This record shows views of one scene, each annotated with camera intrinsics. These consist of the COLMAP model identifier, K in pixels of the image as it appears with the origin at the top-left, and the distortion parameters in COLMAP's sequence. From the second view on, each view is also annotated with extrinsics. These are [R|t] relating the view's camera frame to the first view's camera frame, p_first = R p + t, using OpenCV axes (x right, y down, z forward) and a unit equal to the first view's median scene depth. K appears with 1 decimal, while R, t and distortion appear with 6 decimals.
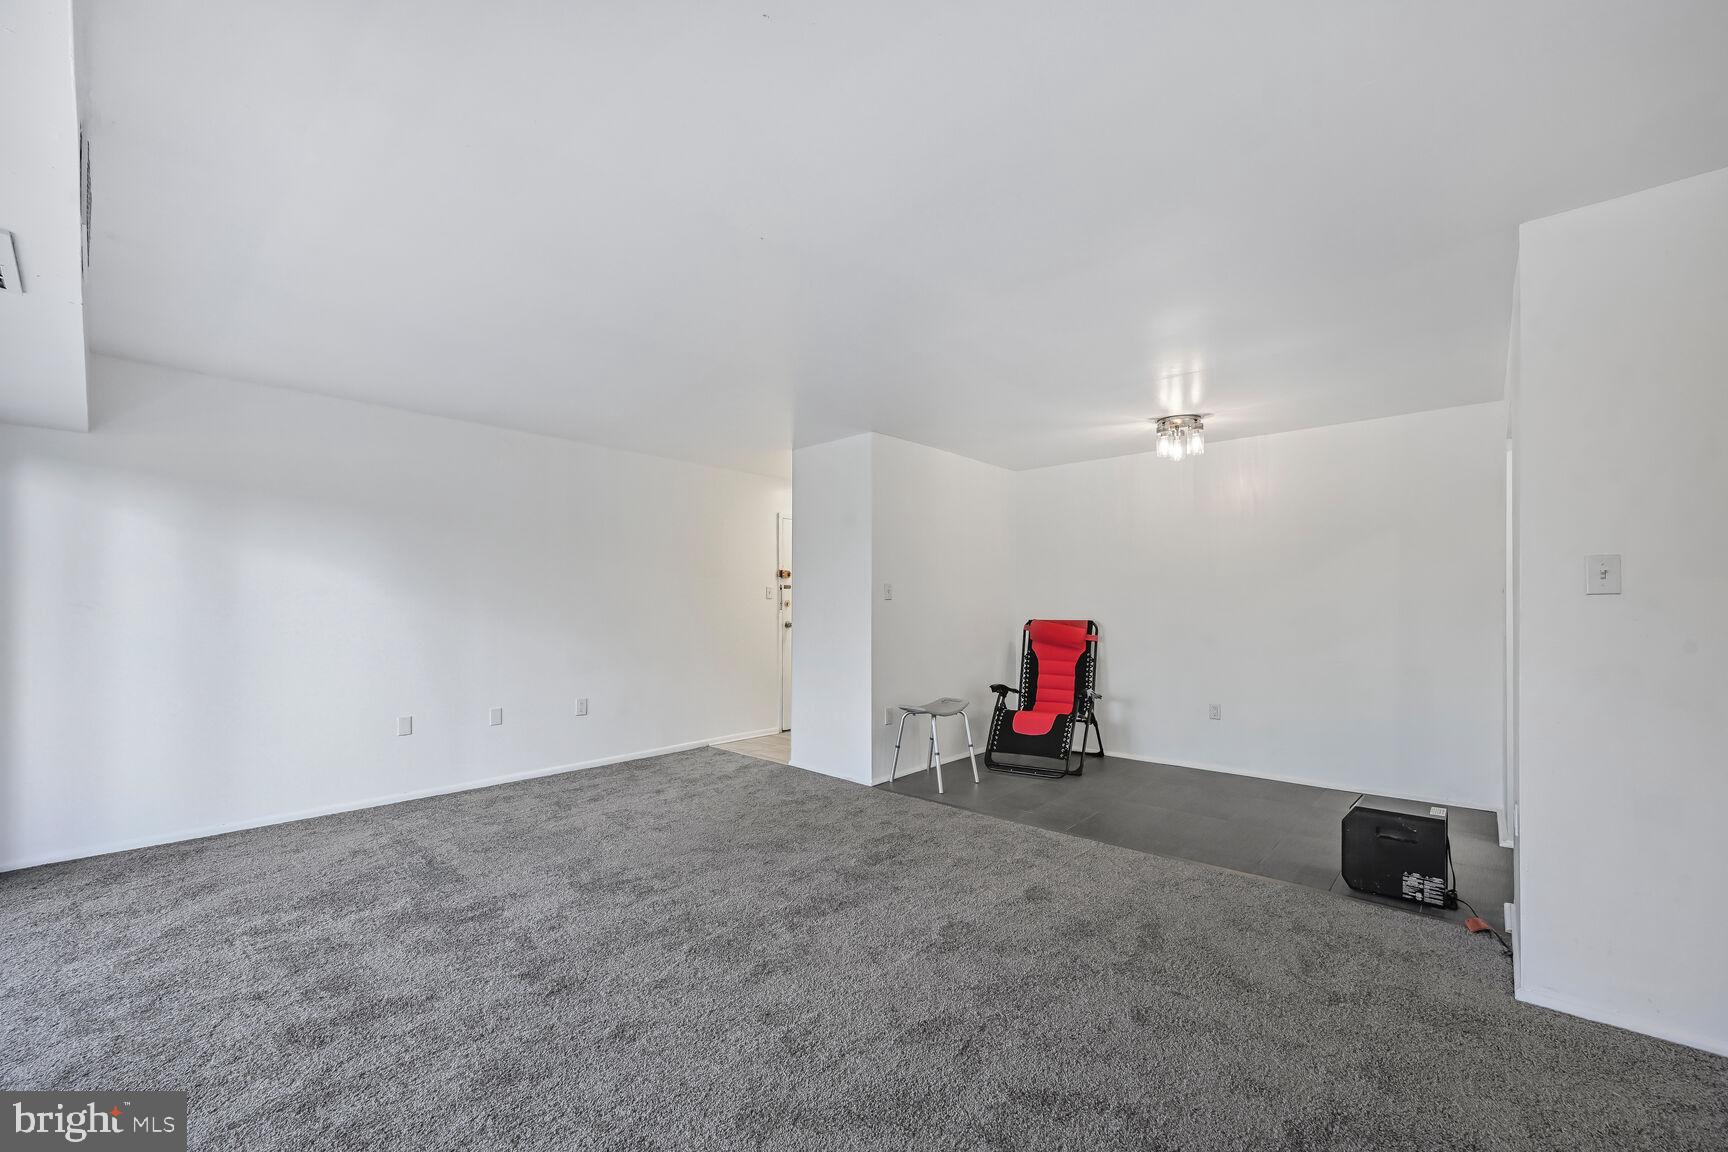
lens RADIAL K [[691.2, 0, 867.2], [0, 691.2, 608.1], [0, 0, 1]] dist [0.001096, -0.000033]
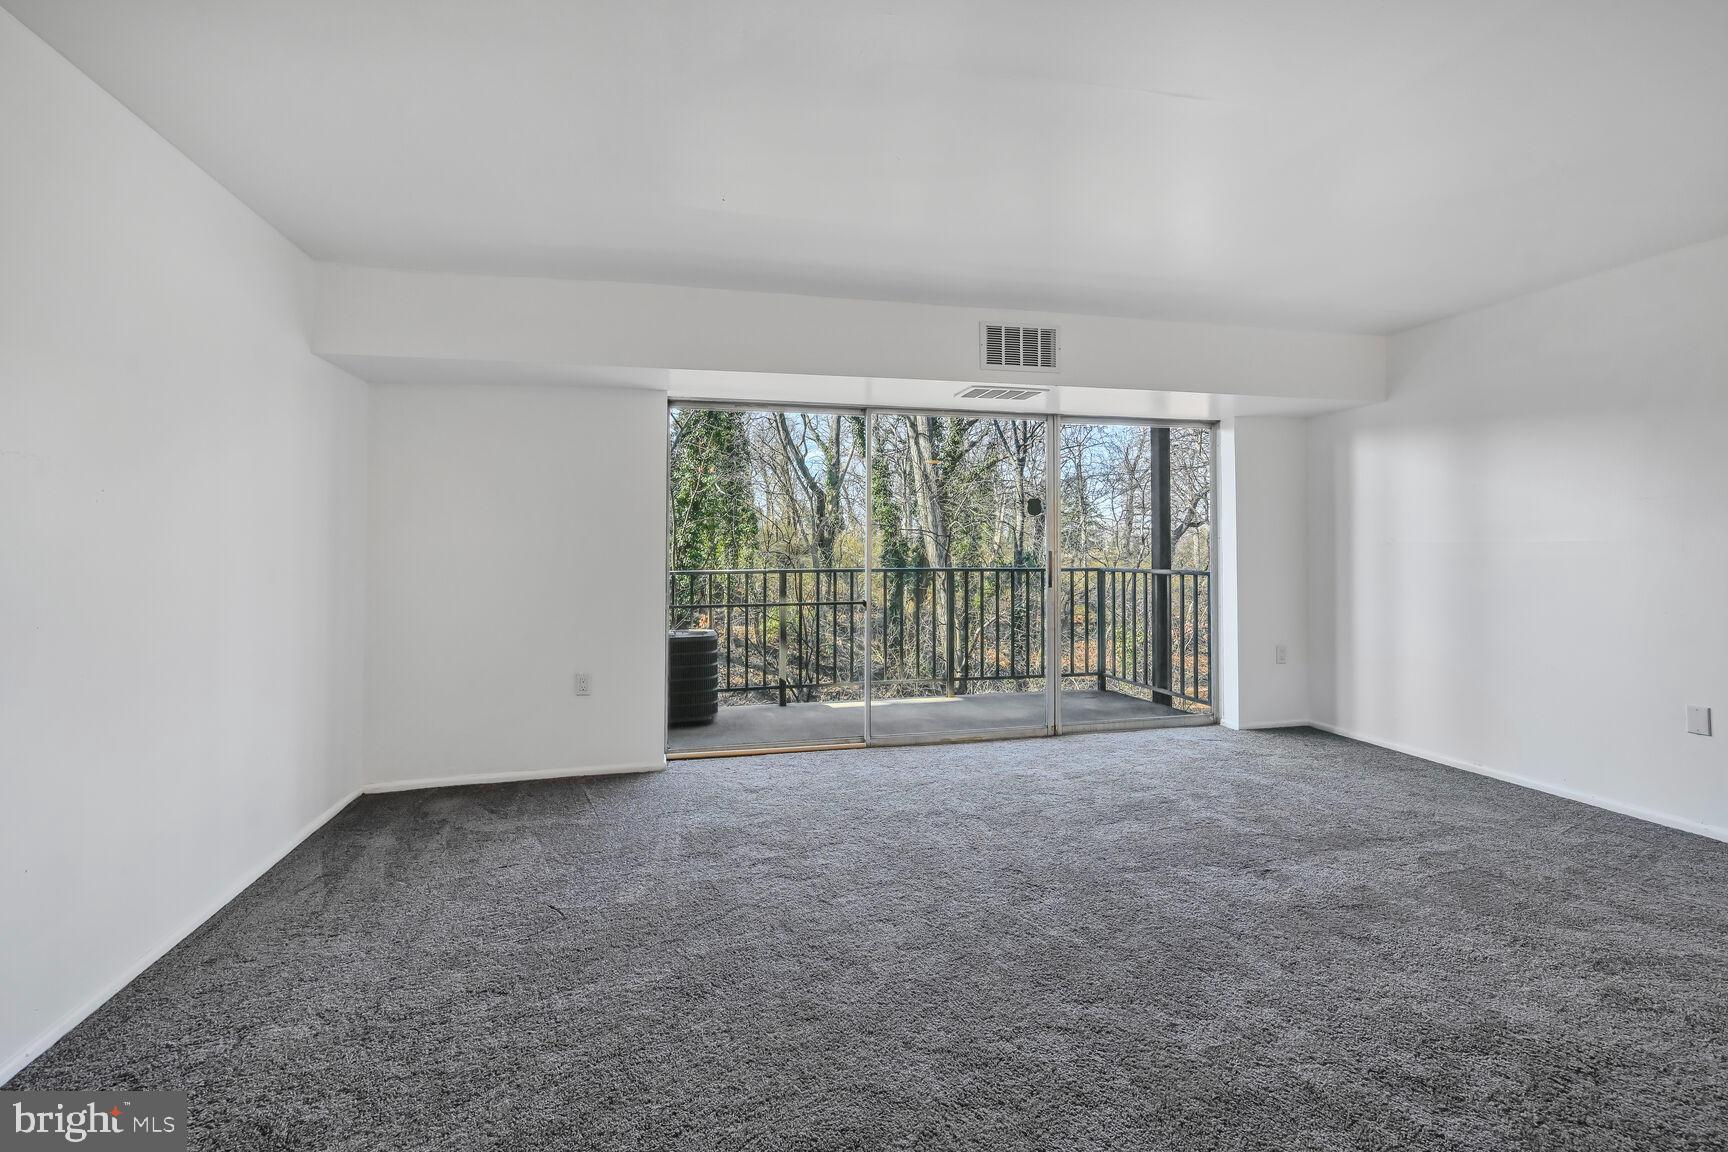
lens RADIAL K [[734.5, 0, 826.3], [0, 734.5, 543.6], [0, 0, 1]] dist [0.000212, -0.000033]
pose [[-0.582219, -0.004397, -0.813020, 0.378514], [0.003439, 0.999963, -0.007871, 0.005642], [0.813024, -0.007378, -0.582183, 0.737476]]
